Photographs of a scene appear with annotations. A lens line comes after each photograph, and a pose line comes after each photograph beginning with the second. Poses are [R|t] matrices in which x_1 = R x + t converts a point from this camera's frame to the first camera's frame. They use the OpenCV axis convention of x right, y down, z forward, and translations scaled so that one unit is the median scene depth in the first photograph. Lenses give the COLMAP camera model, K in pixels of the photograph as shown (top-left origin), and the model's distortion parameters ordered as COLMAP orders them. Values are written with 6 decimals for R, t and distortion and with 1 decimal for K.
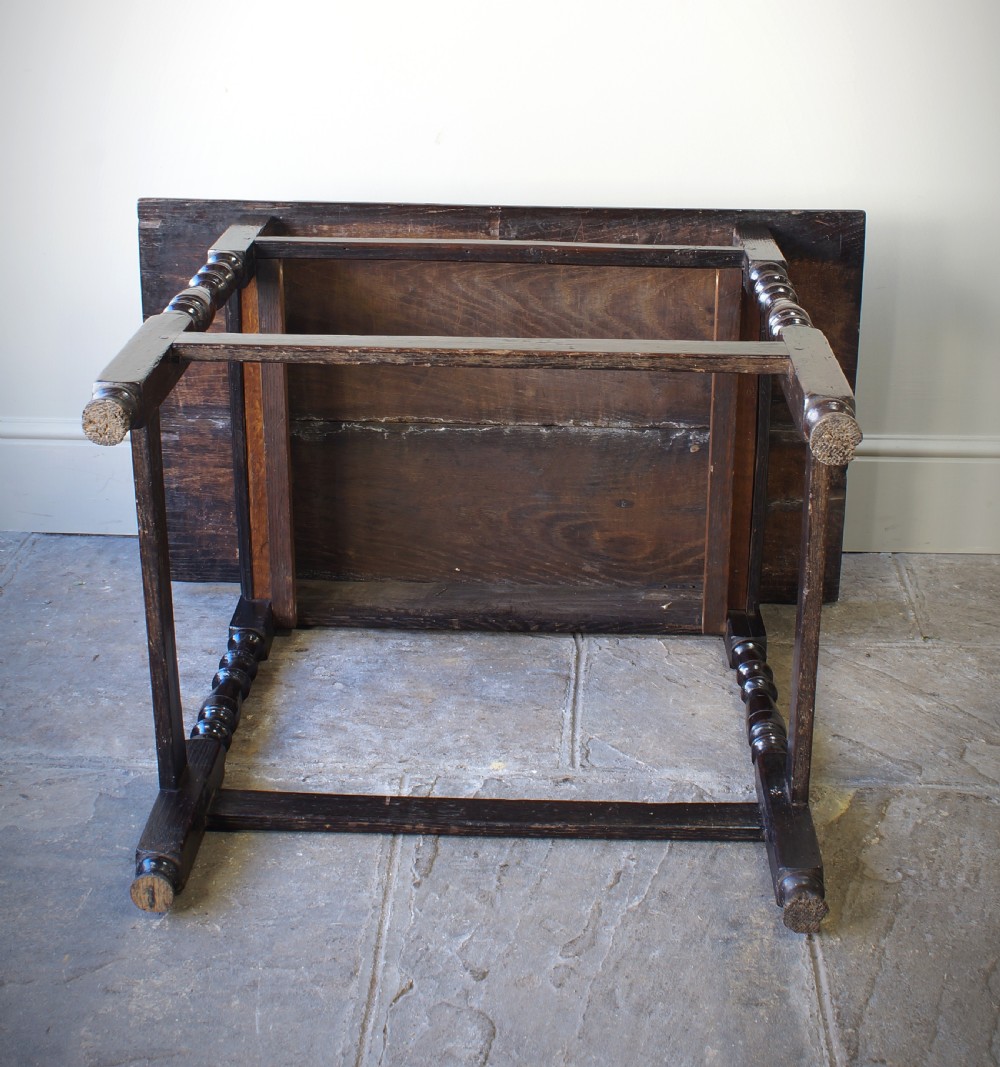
lens RADIAL K [[1678.4, 0, 499.6], [0, 1678.4, 304.6], [0, 0, 1]] dist [-0.121922, 0.098310]
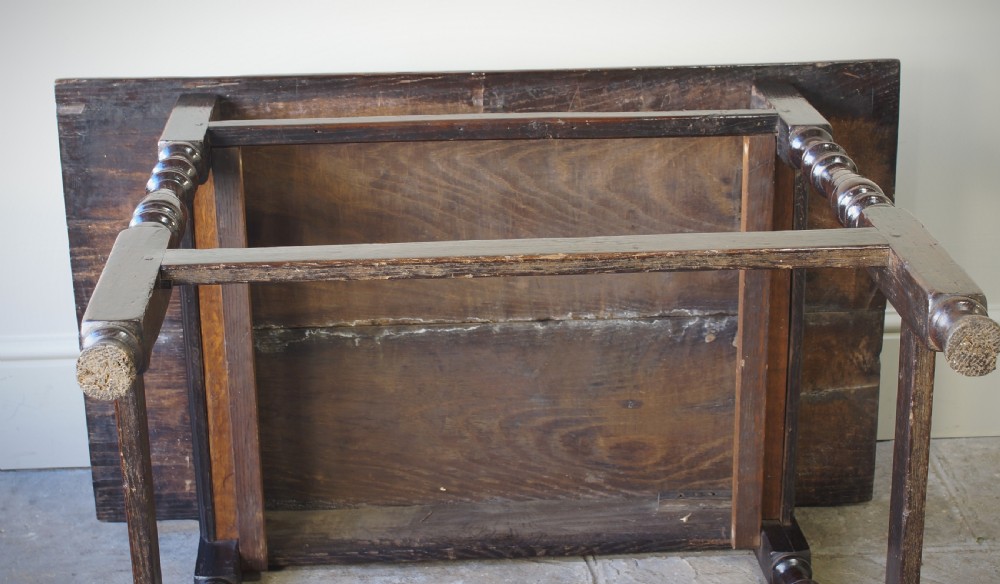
lens RADIAL K [[1828.1, 0, 468.9], [0, 1828.1, 241.7], [0, 0, 1]] dist [-0.027186, 0.070191]
pose [[0.995999, -0.048336, 0.075160, -0.081012], [0.044252, 0.997500, 0.055088, -0.023315], [-0.077635, -0.051542, 0.995649, 0.060099]]
